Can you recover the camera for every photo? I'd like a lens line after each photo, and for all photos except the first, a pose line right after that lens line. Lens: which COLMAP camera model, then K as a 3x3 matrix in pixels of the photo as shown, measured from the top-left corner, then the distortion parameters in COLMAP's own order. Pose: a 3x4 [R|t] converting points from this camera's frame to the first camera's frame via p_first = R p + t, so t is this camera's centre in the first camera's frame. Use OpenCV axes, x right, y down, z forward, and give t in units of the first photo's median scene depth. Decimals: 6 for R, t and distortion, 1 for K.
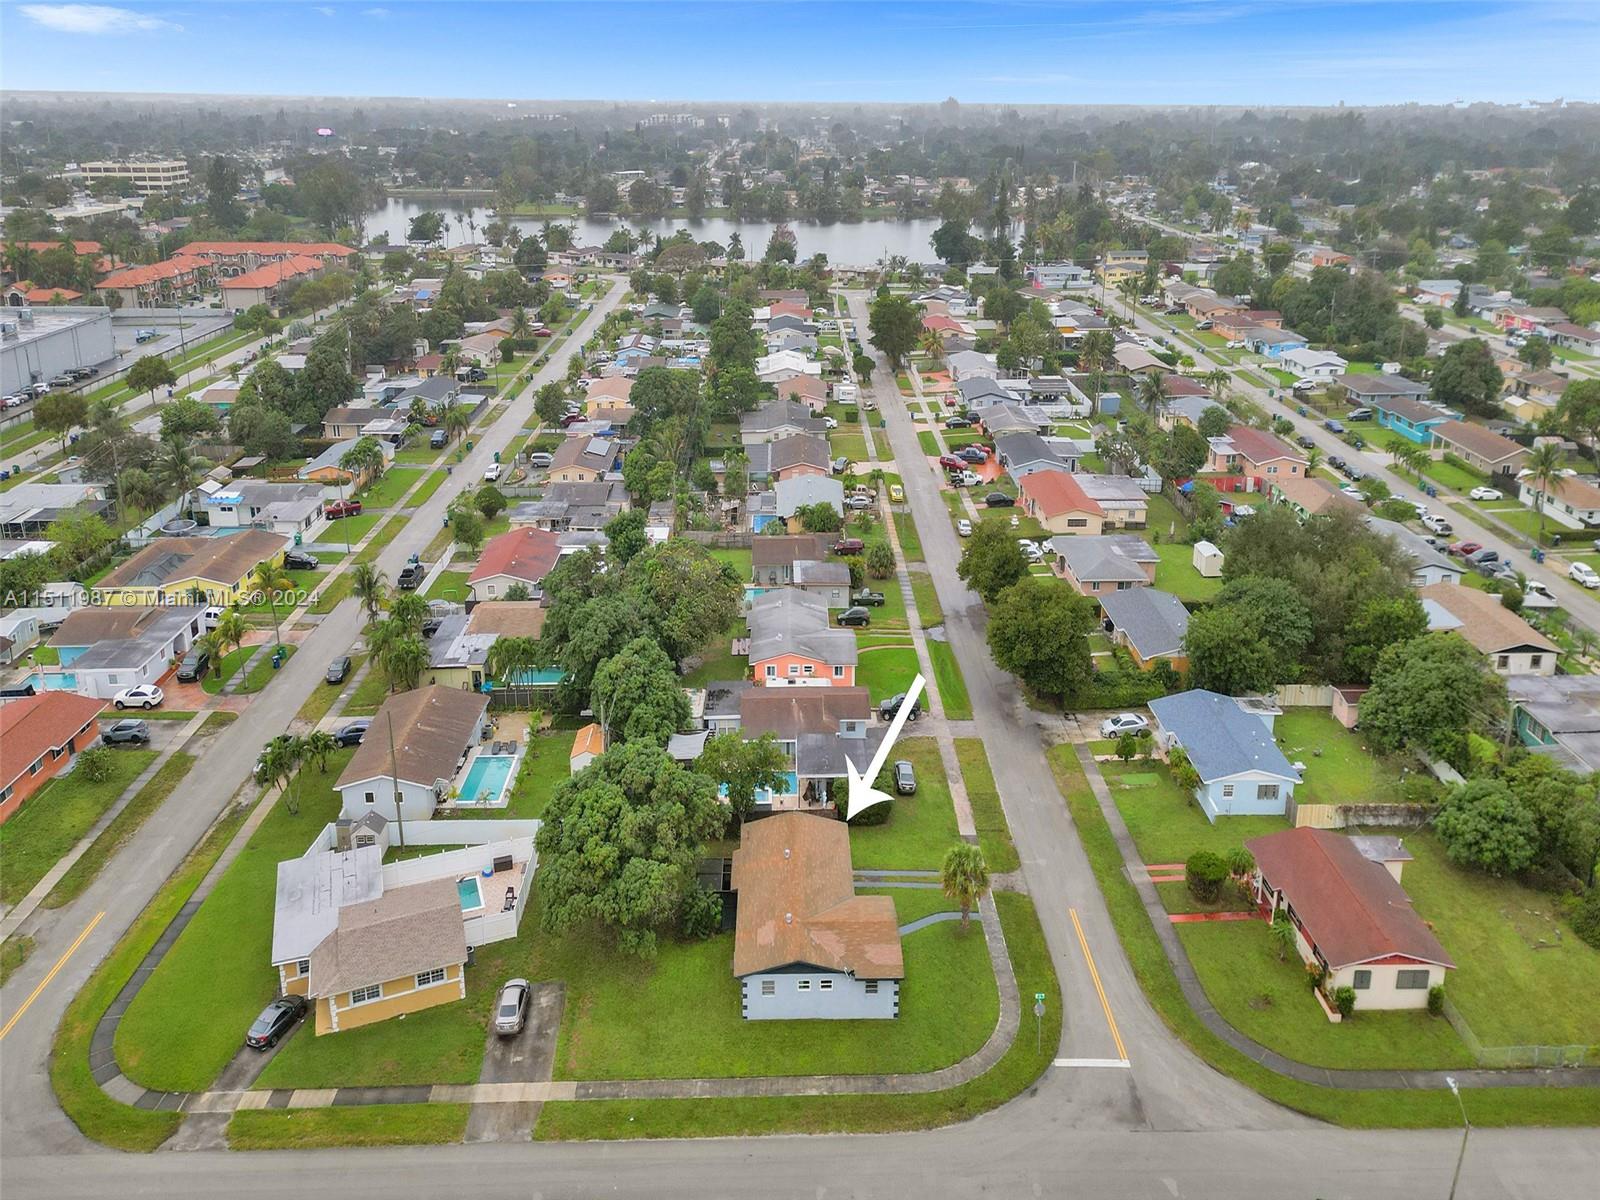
lens RADIAL K [[1101.9, 0, 795.4], [0, 1101.9, 648.6], [0, 0, 1]] dist [0.127796, -0.114271]
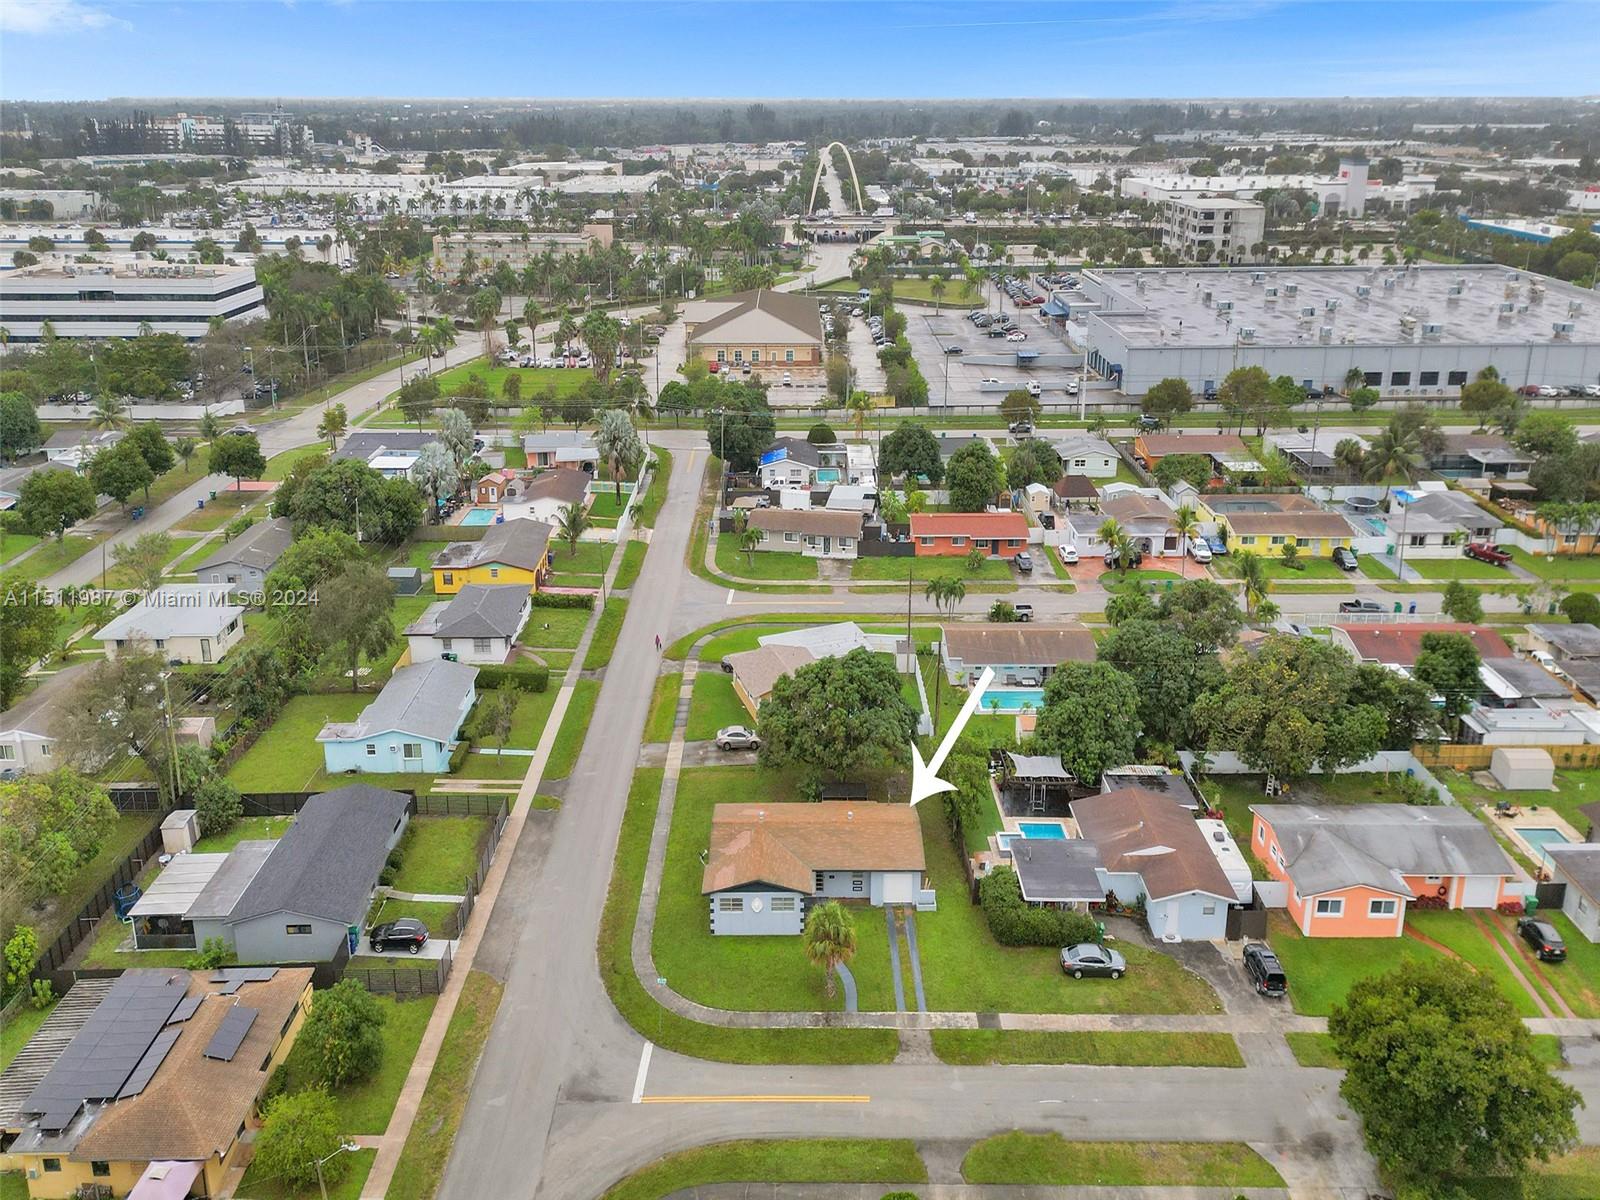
lens RADIAL K [[1081.9, 0, 794.1], [0, 1081.9, 654.1], [0, 0, 1]] dist [0.125513, -0.097315]
pose [[-0.016183, 0.467773, -0.883700, 0.767043], [-0.460740, 0.780901, 0.421796, -0.318696], [0.887387, 0.413982, 0.202885, 0.618003]]
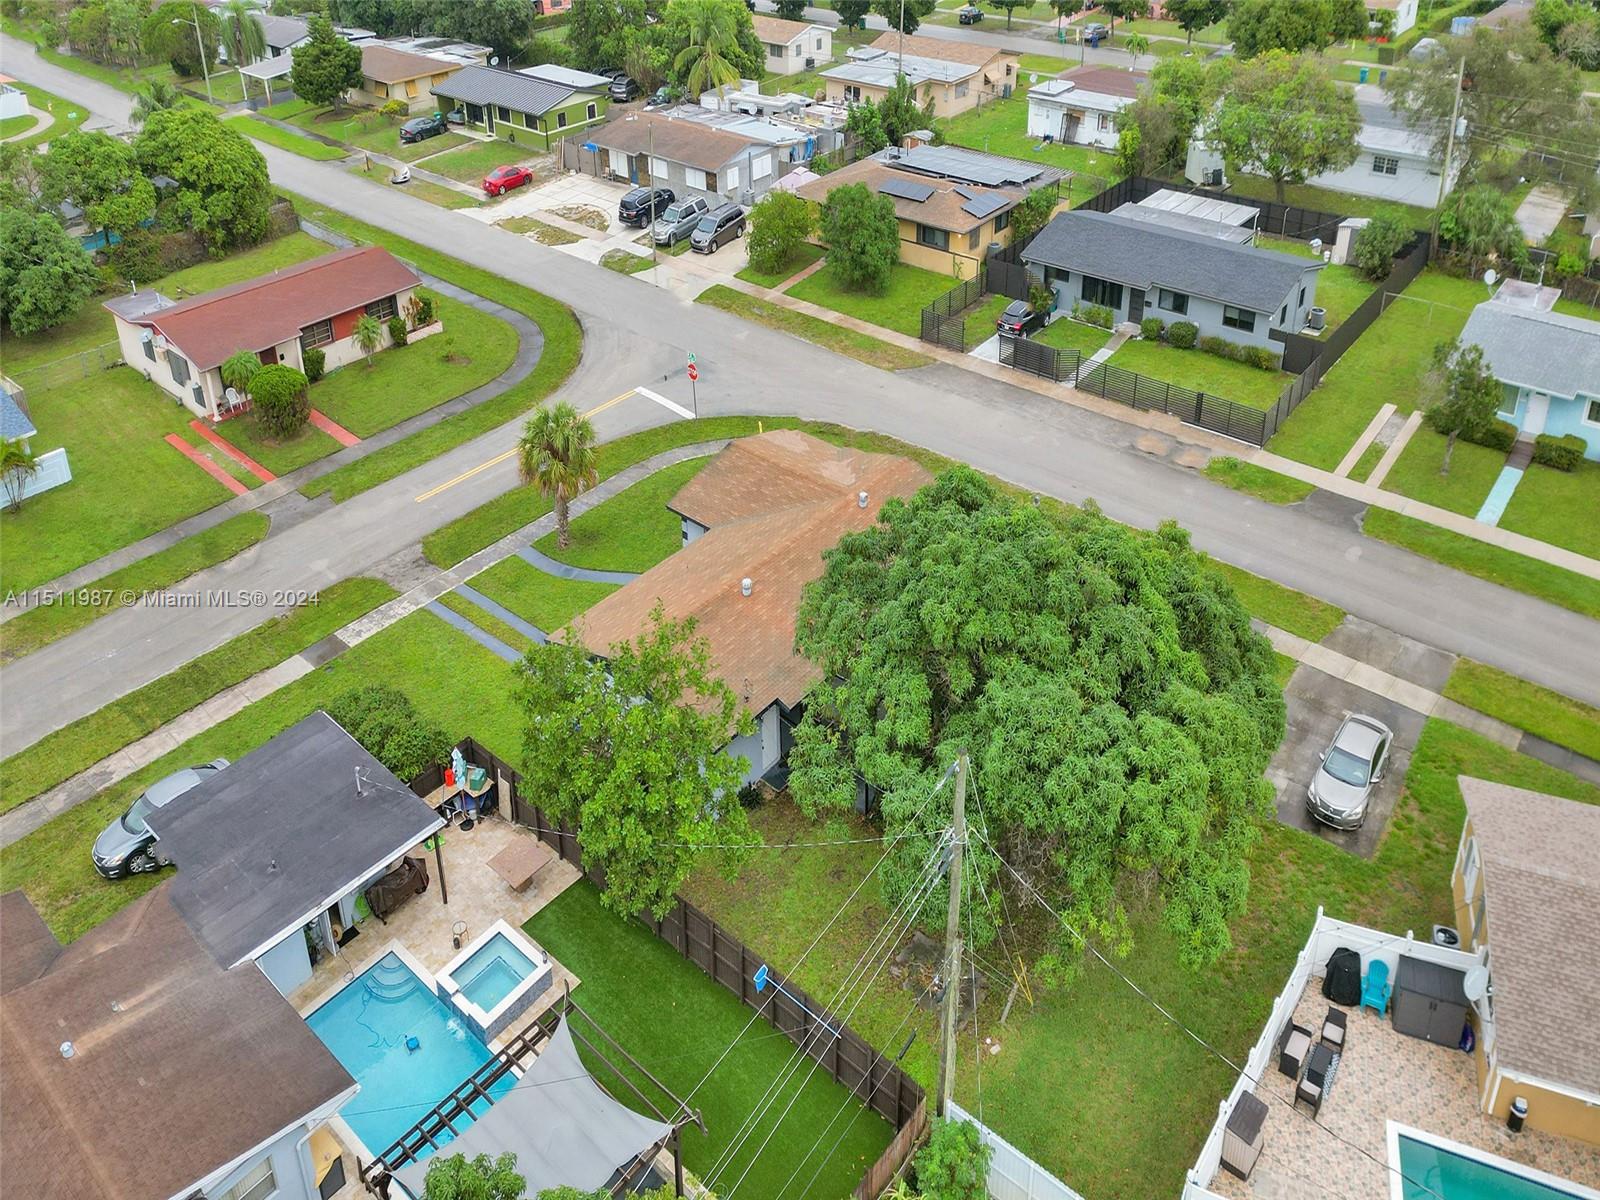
lens RADIAL K [[1088.7, 0, 804.3], [0, 1088.7, 519.6], [0, 0, 1]] dist [0.084791, -0.067284]
pose [[-0.753977, -0.368540, 0.543781, -0.247564], [0.323352, 0.512347, 0.795578, -0.177067], [-0.571807, 0.775680, -0.267129, 0.993615]]
